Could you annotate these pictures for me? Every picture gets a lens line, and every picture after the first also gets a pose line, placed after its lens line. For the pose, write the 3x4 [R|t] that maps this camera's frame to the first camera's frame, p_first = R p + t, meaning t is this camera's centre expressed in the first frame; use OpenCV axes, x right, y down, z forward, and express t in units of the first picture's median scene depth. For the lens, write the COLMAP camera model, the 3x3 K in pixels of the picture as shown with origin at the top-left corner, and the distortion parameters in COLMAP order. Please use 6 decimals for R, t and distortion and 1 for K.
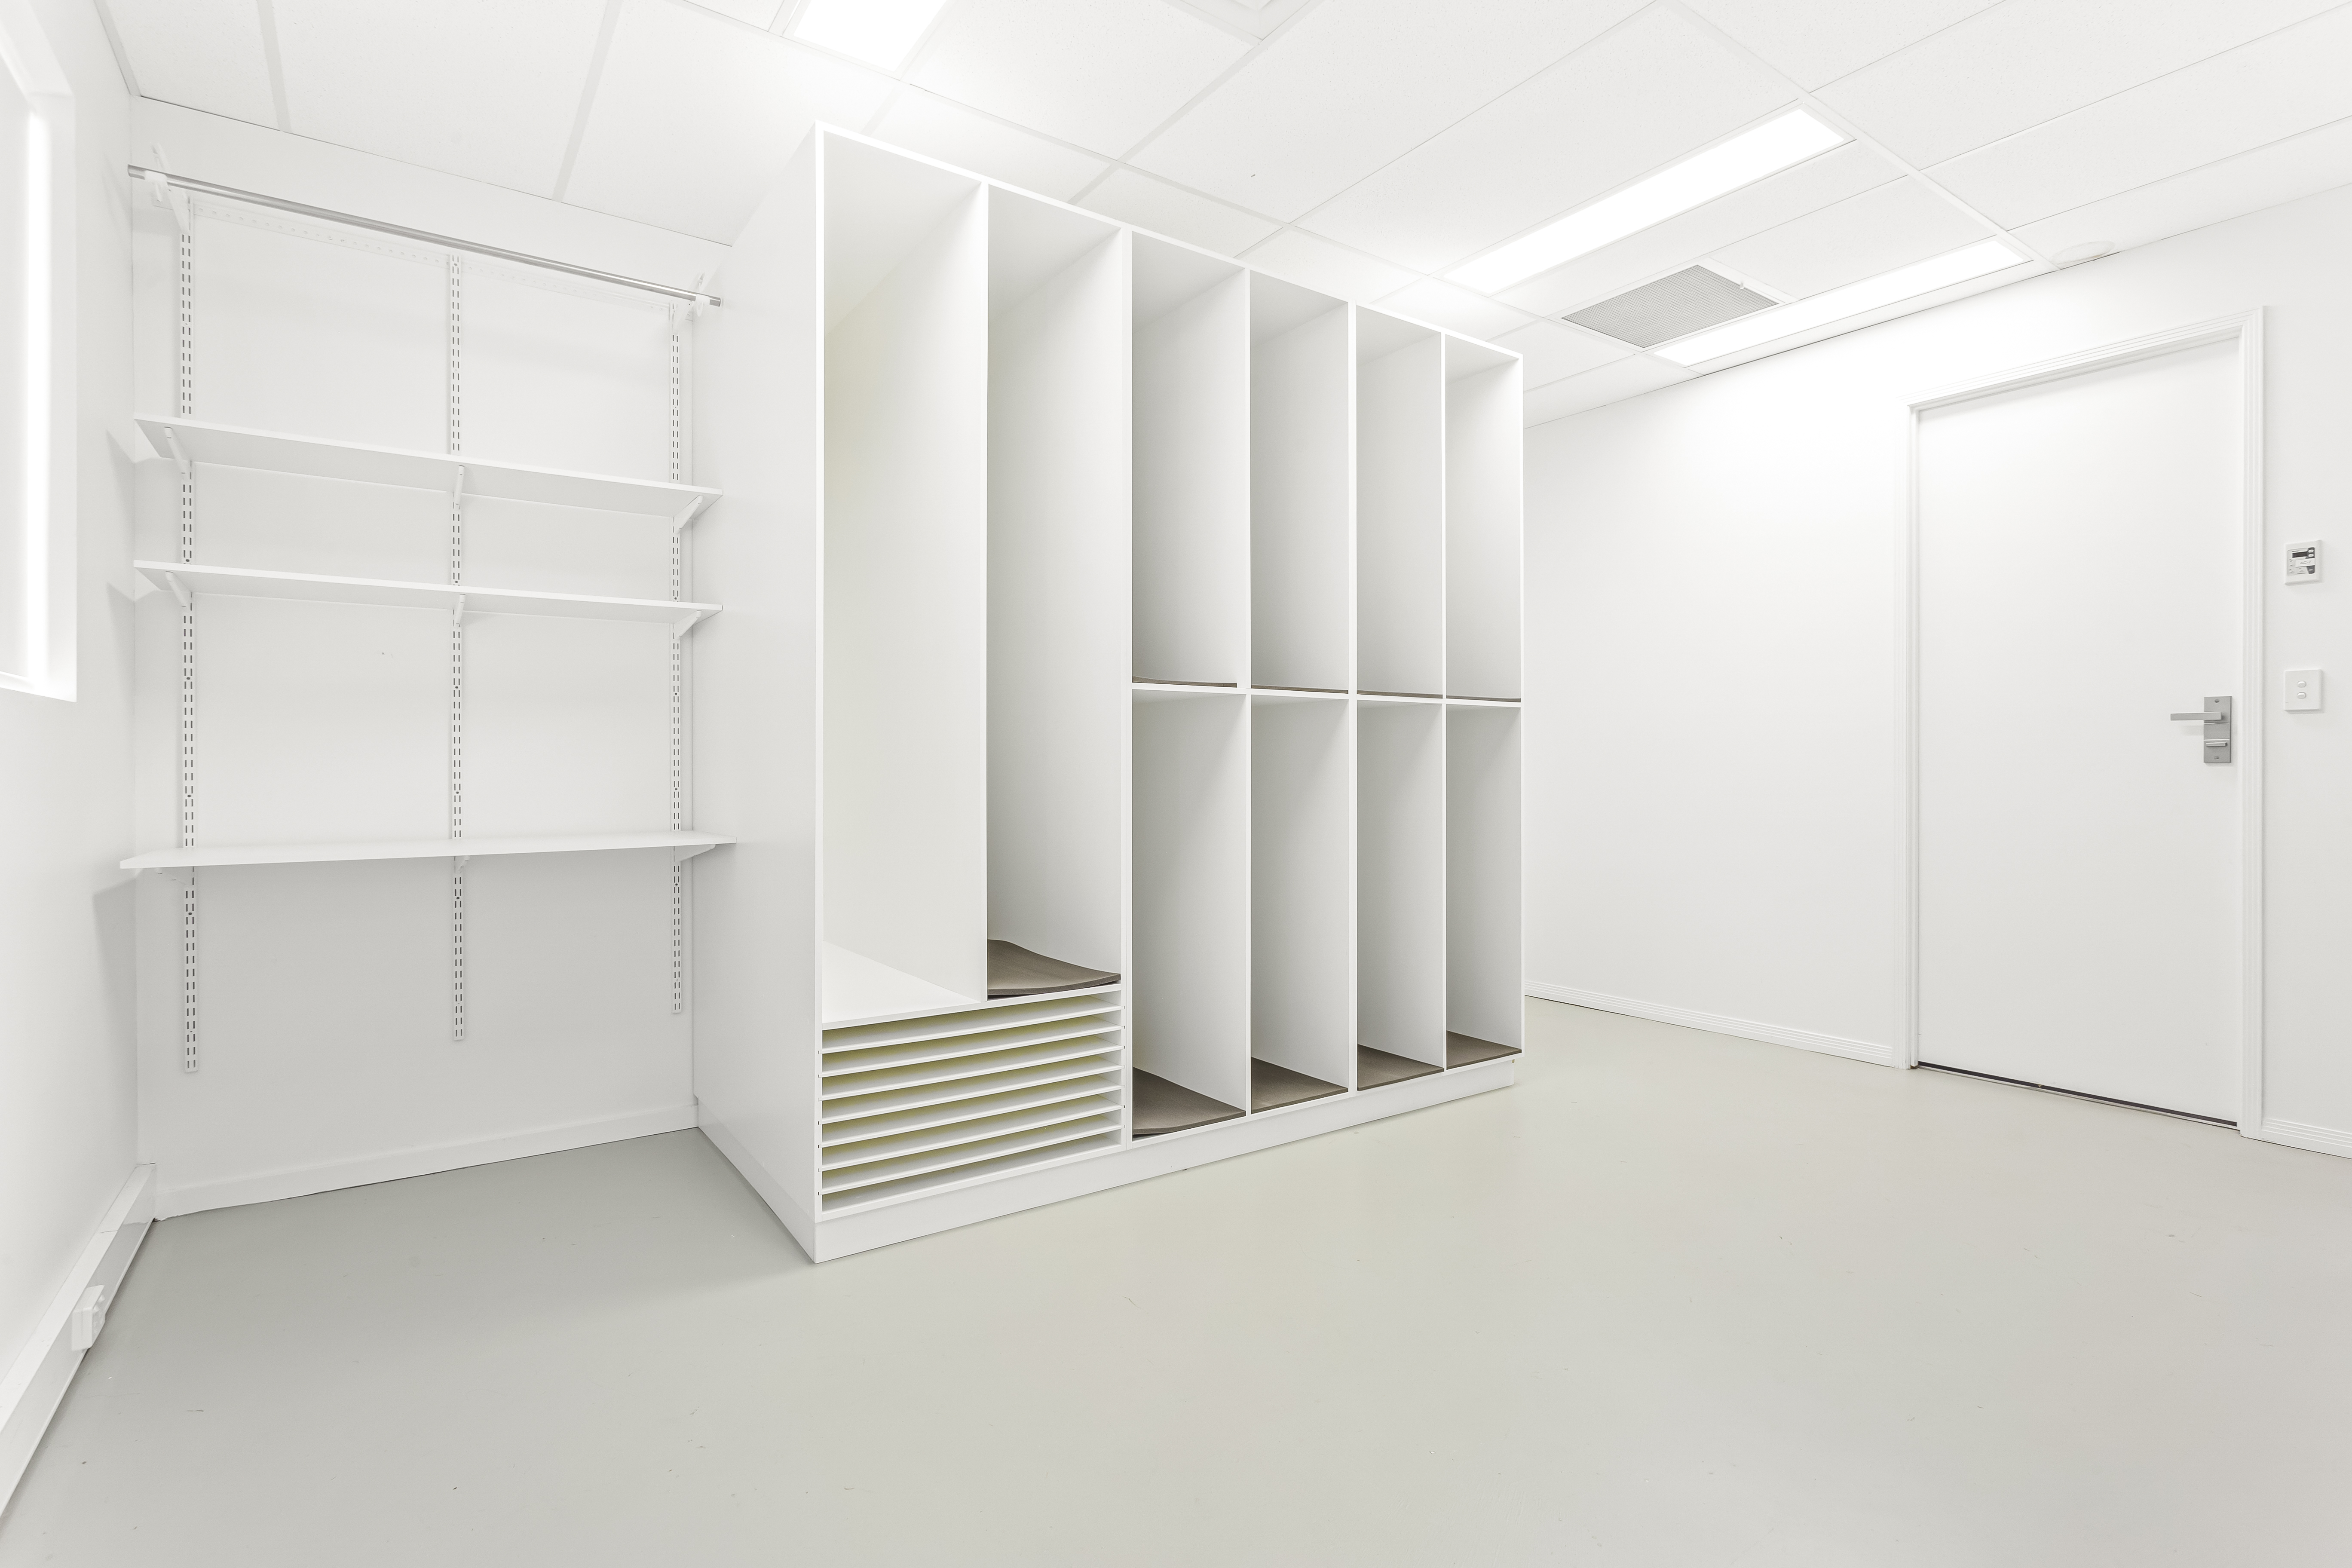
lens RADIAL K [[1132.6, 0, 1177.3], [0, 1132.6, 777.7], [0, 0, 1]] dist [-0.000563, -0.000029]
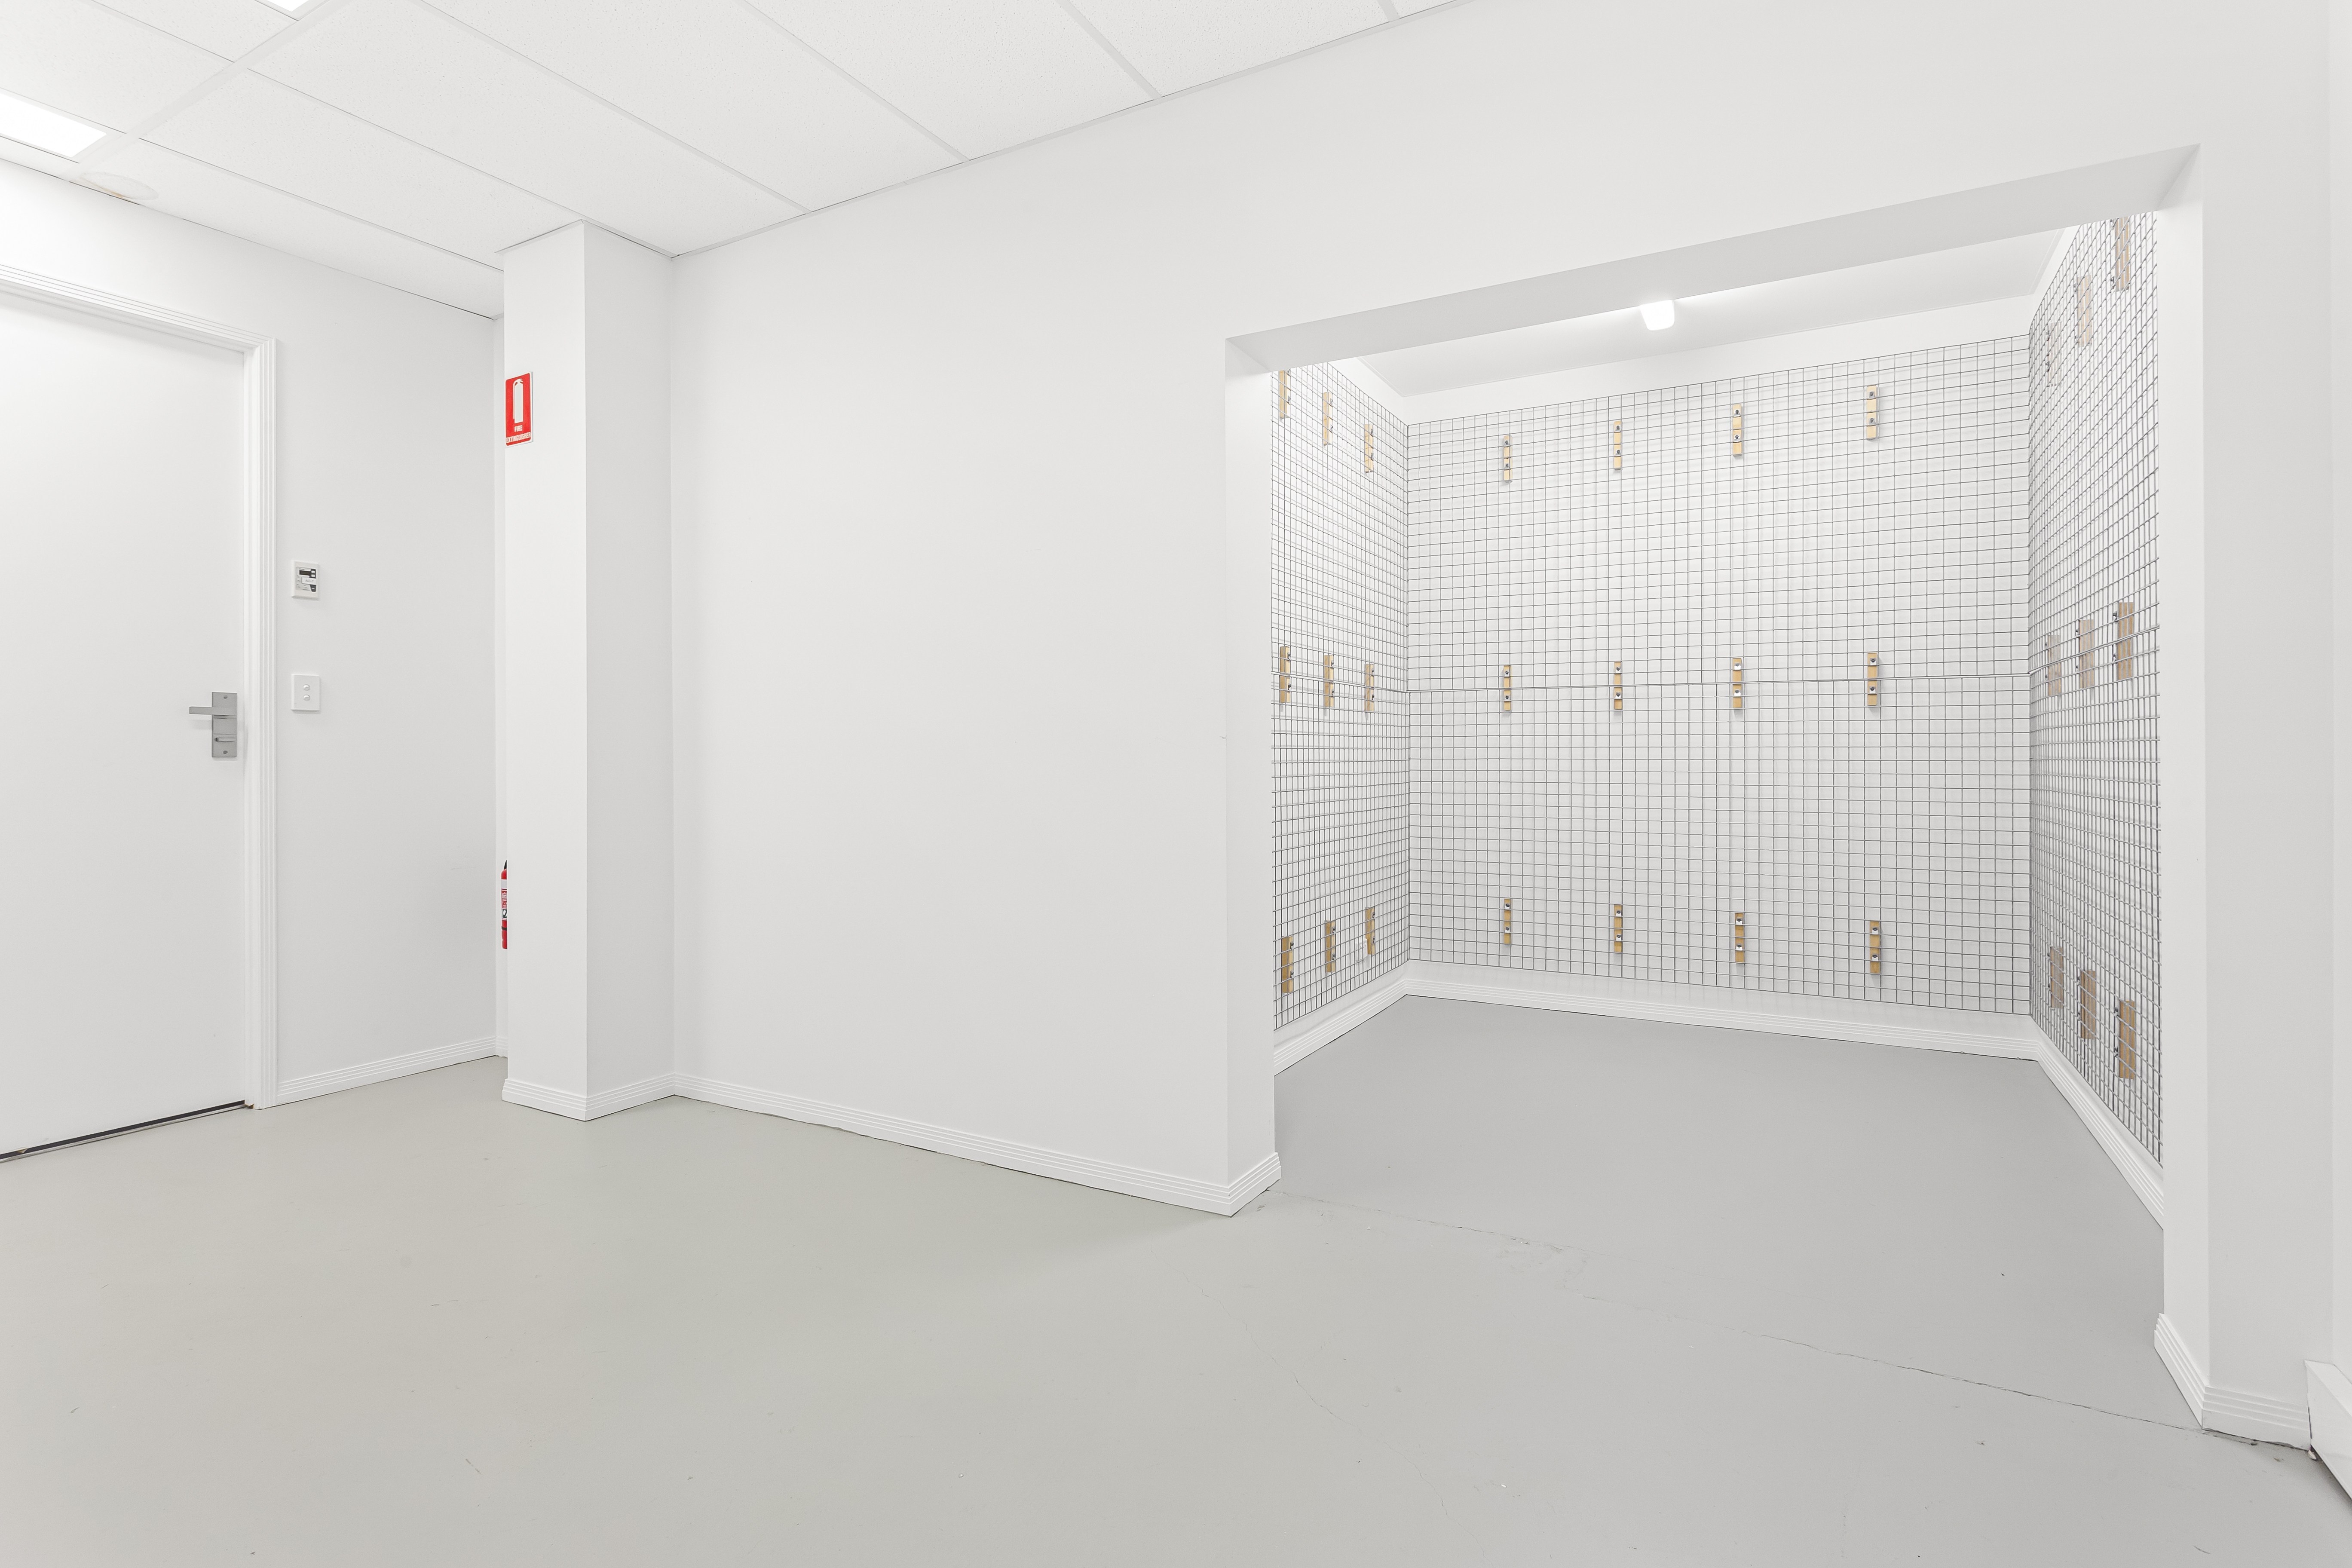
lens RADIAL K [[1132.6, 0, 1175.7], [0, 1132.6, 766.3], [0, 0, 1]] dist [-0.000563, -0.000029]
pose [[-0.436262, -0.003490, 0.899813, -0.386342], [0.013010, 0.999863, 0.010186, -0.003685], [-0.899725, 0.016150, -0.436157, 0.674163]]
